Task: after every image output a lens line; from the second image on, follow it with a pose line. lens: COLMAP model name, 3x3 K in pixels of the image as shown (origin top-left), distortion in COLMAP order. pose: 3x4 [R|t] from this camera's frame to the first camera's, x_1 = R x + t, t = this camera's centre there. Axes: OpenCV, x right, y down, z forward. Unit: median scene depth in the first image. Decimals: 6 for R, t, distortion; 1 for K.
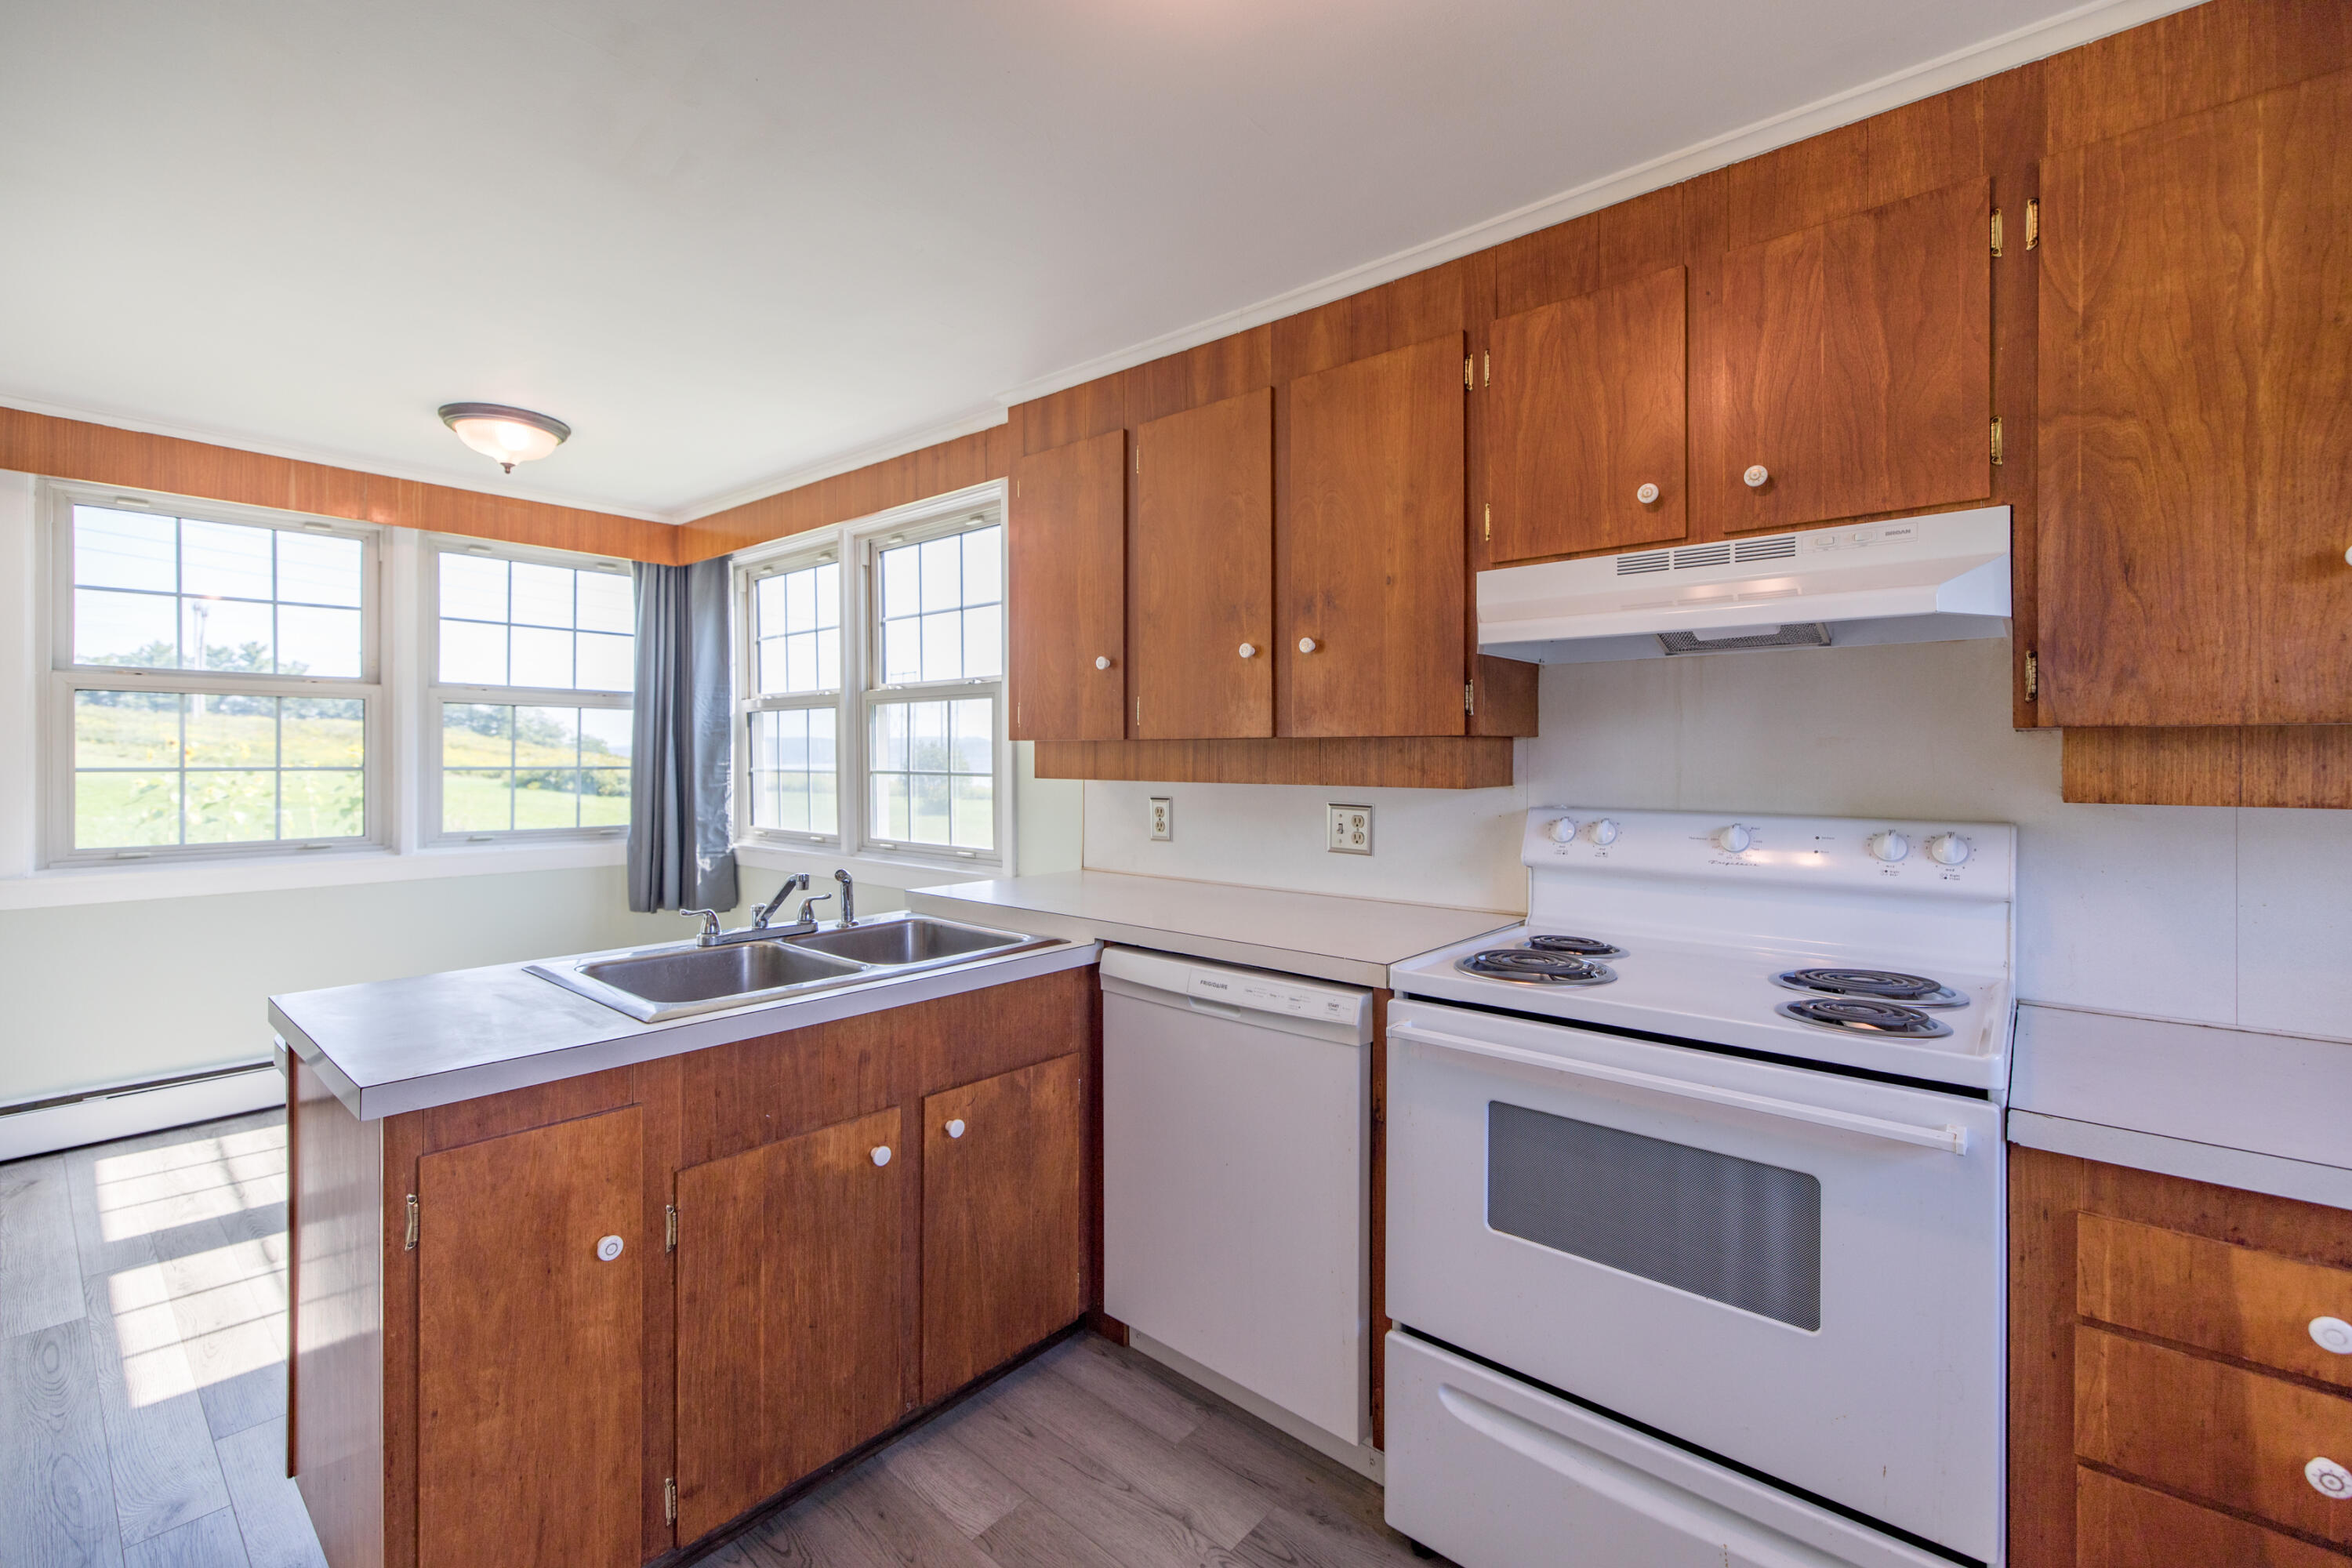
lens RADIAL K [[1011.8, 0, 1160.0], [0, 1011.8, 755.1], [0, 0, 1]] dist [0.000388, -0.000377]
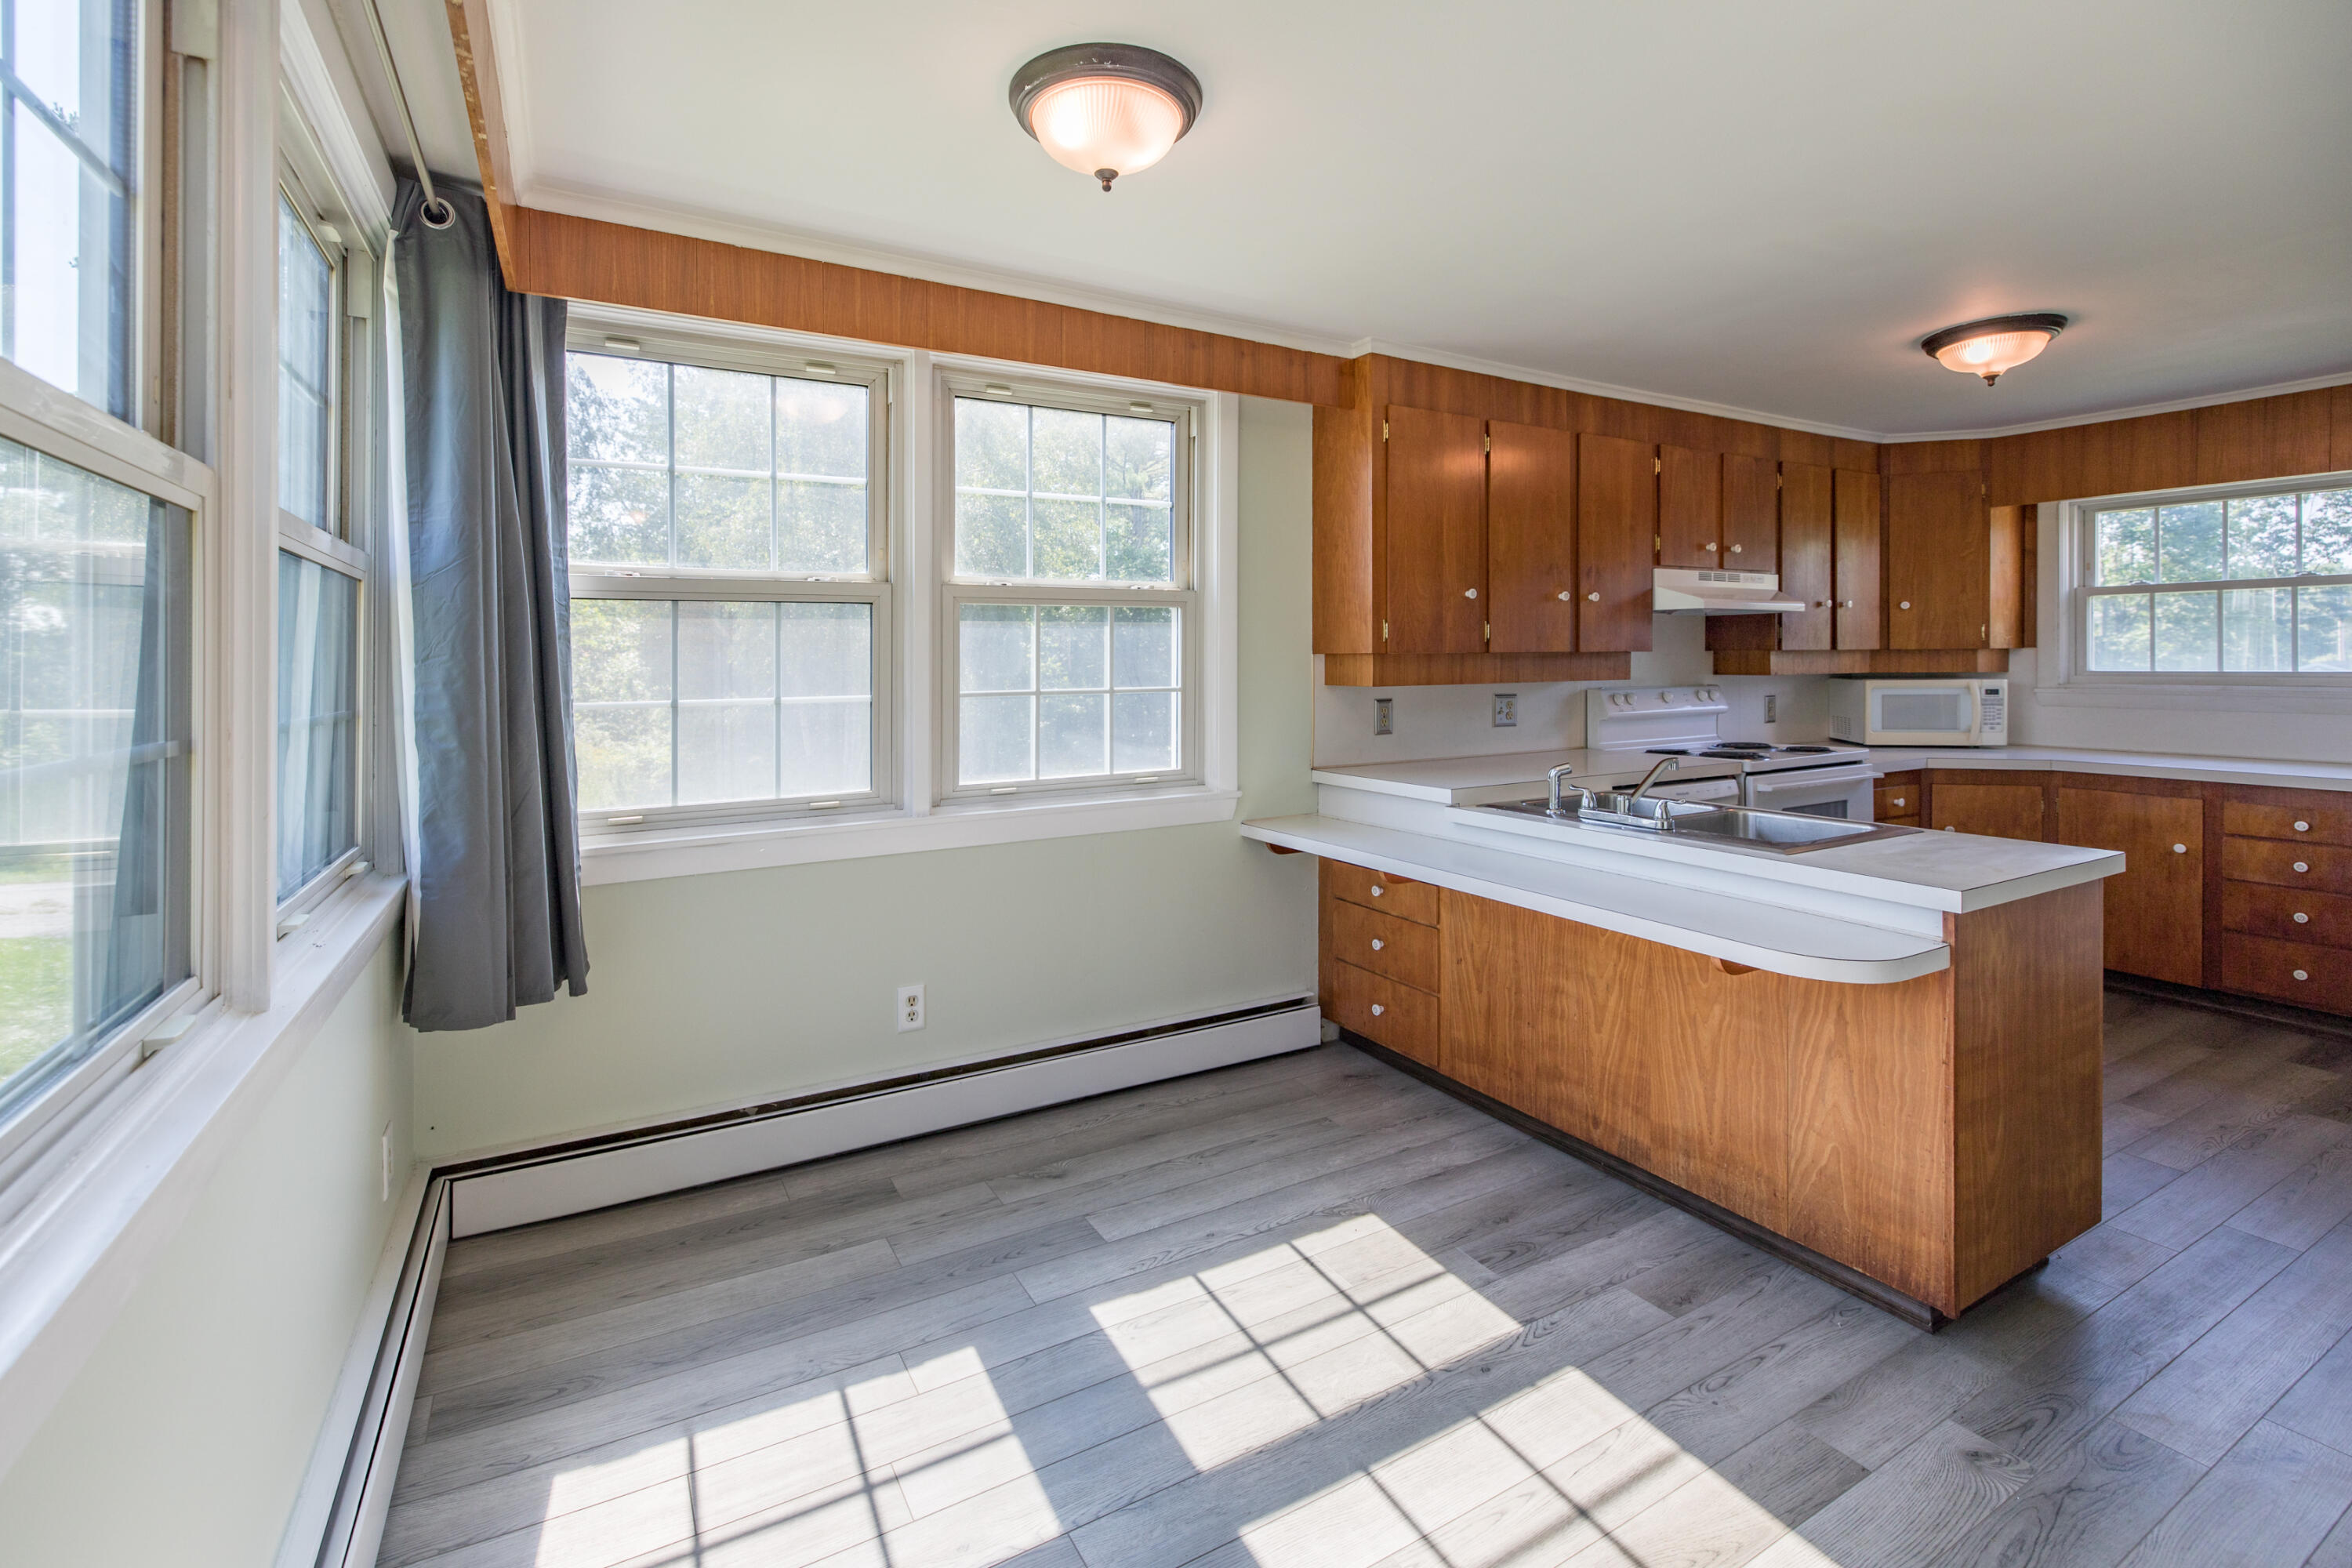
lens RADIAL K [[1038.9, 0, 1160.3], [0, 1038.9, 664.3], [0, 0, 1]] dist [0.000518, 0.000242]
pose [[0.330784, -0.009676, 0.943657, -1.804678], [0.011029, 0.999919, 0.006386, -0.017115], [-0.943642, 0.008295, 0.330864, 1.170243]]
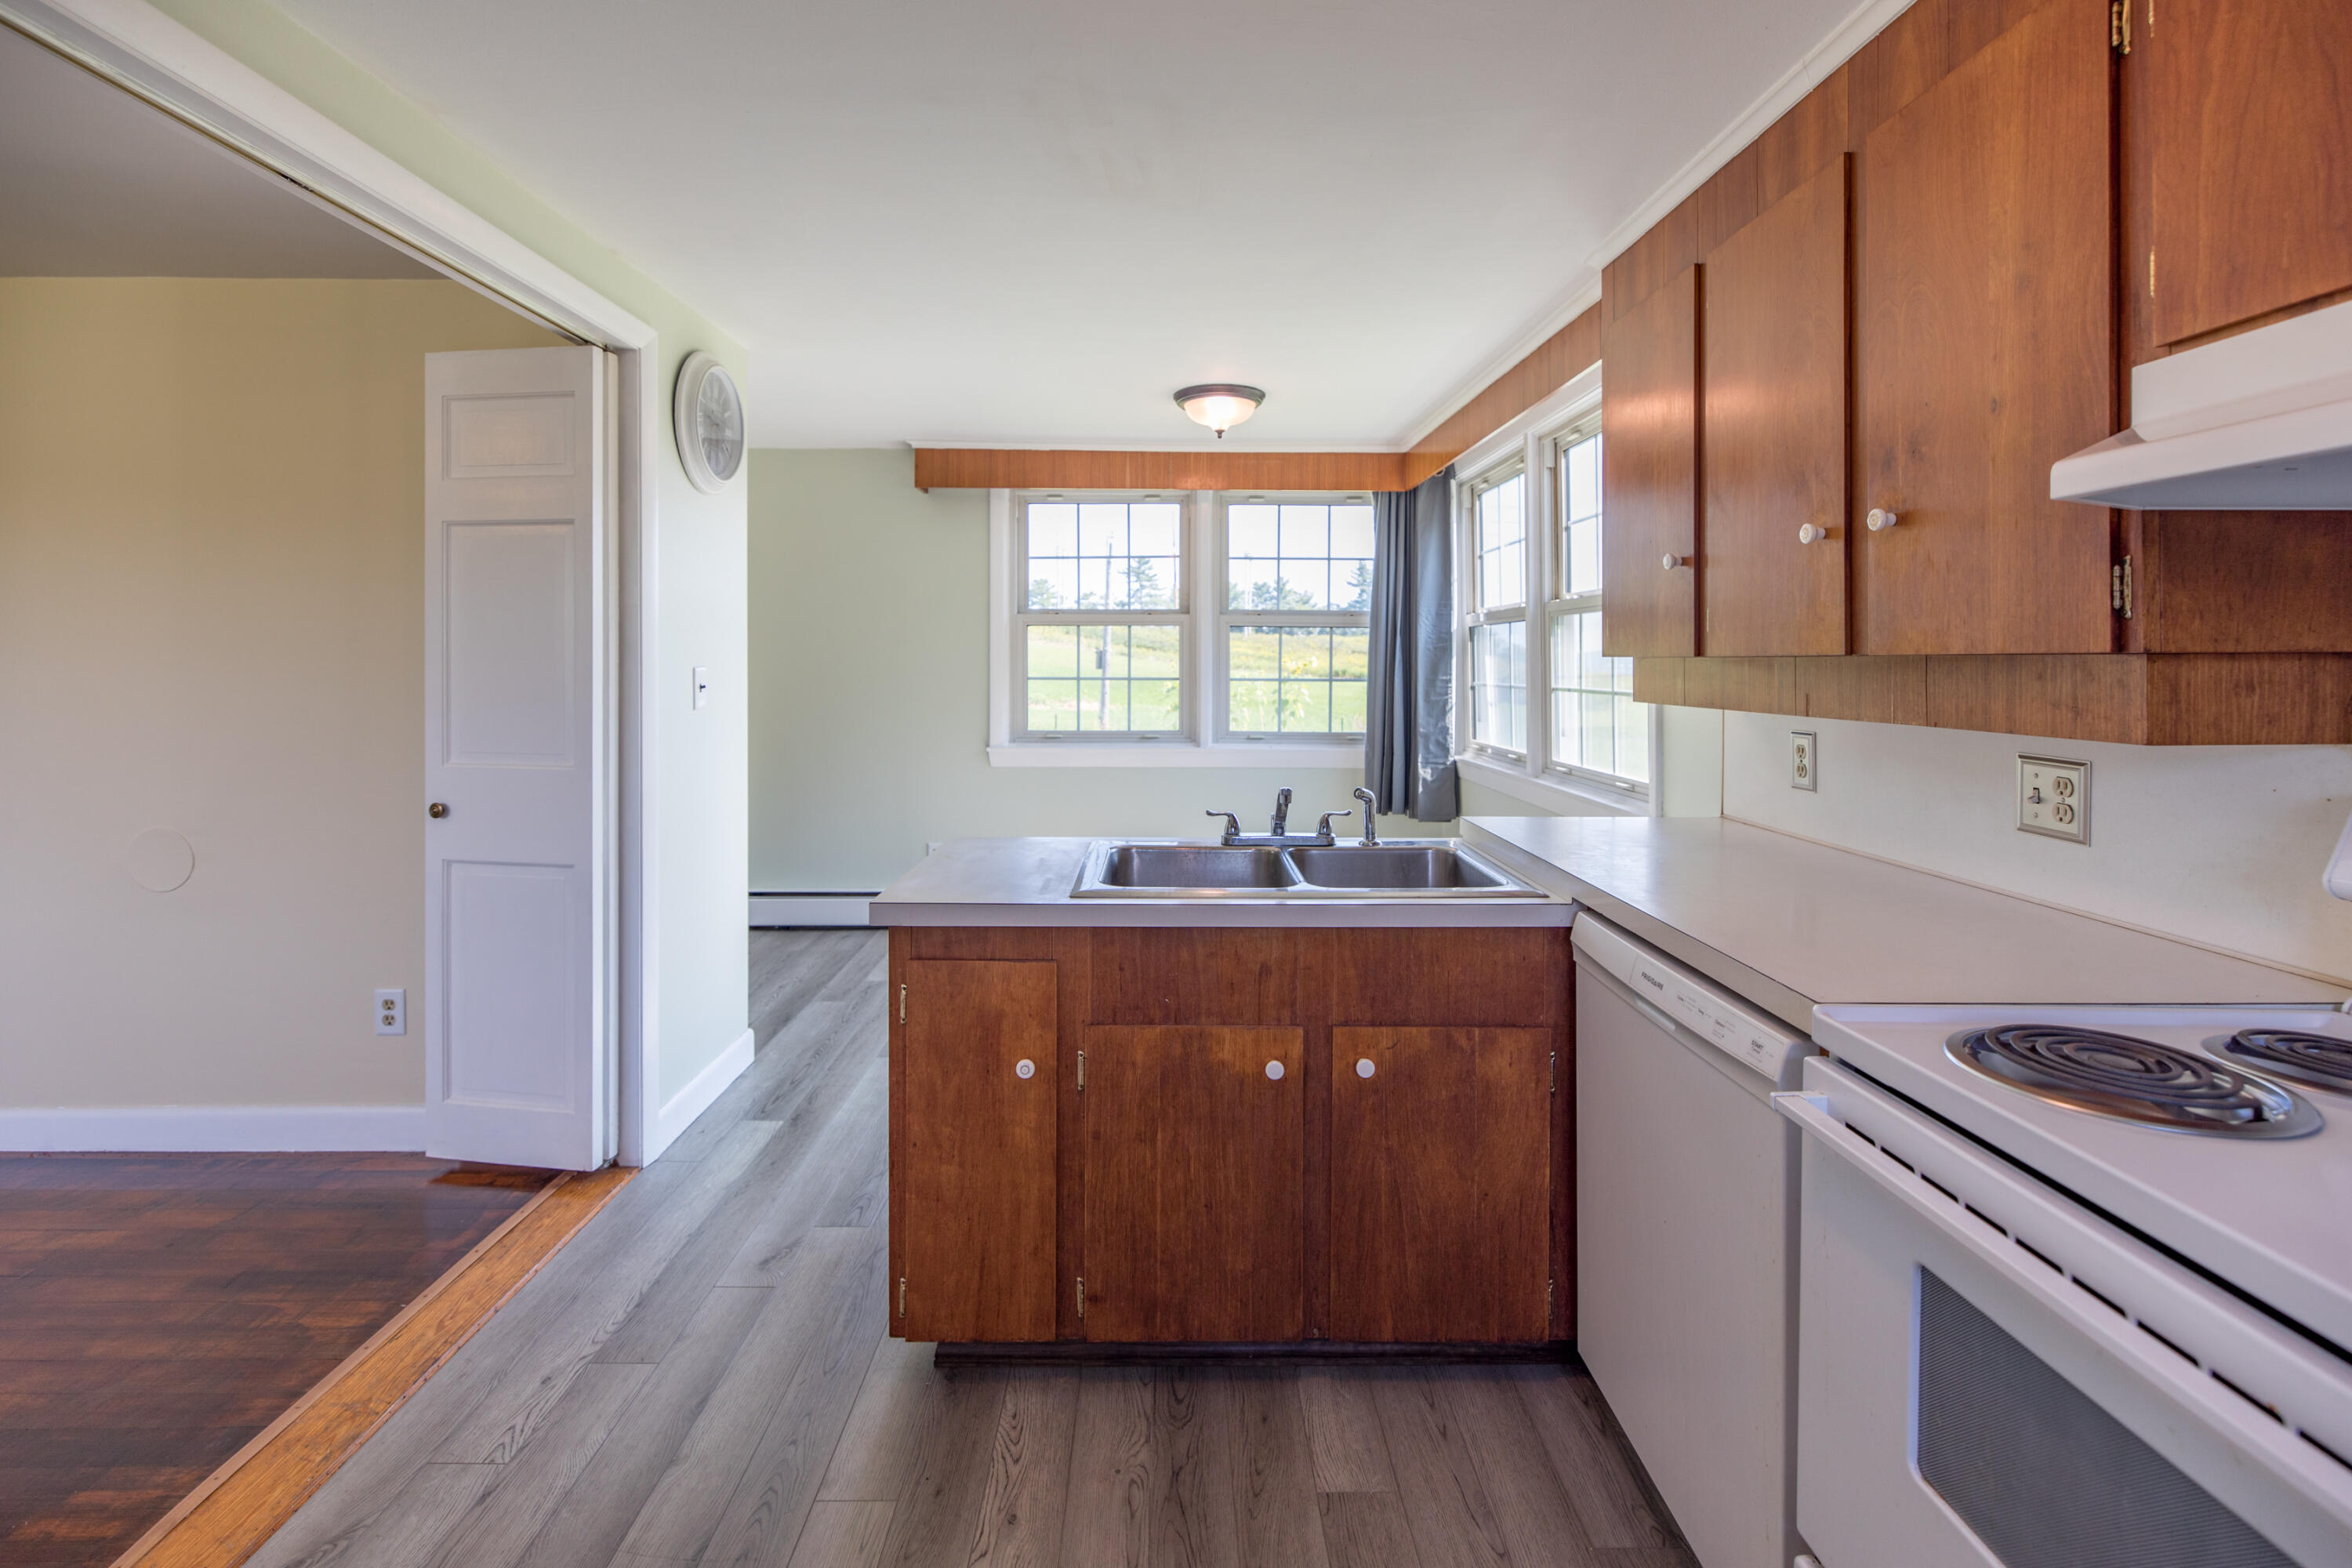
lens RADIAL K [[1038.9, 0, 1160.3], [0, 1038.9, 664.3], [0, 0, 1]] dist [0.000518, 0.000242]
pose [[0.660290, 0.001269, -0.751009, 0.369801], [-0.001000, 0.999999, 0.000811, -0.012111], [0.751010, 0.000216, 0.660291, 0.186960]]
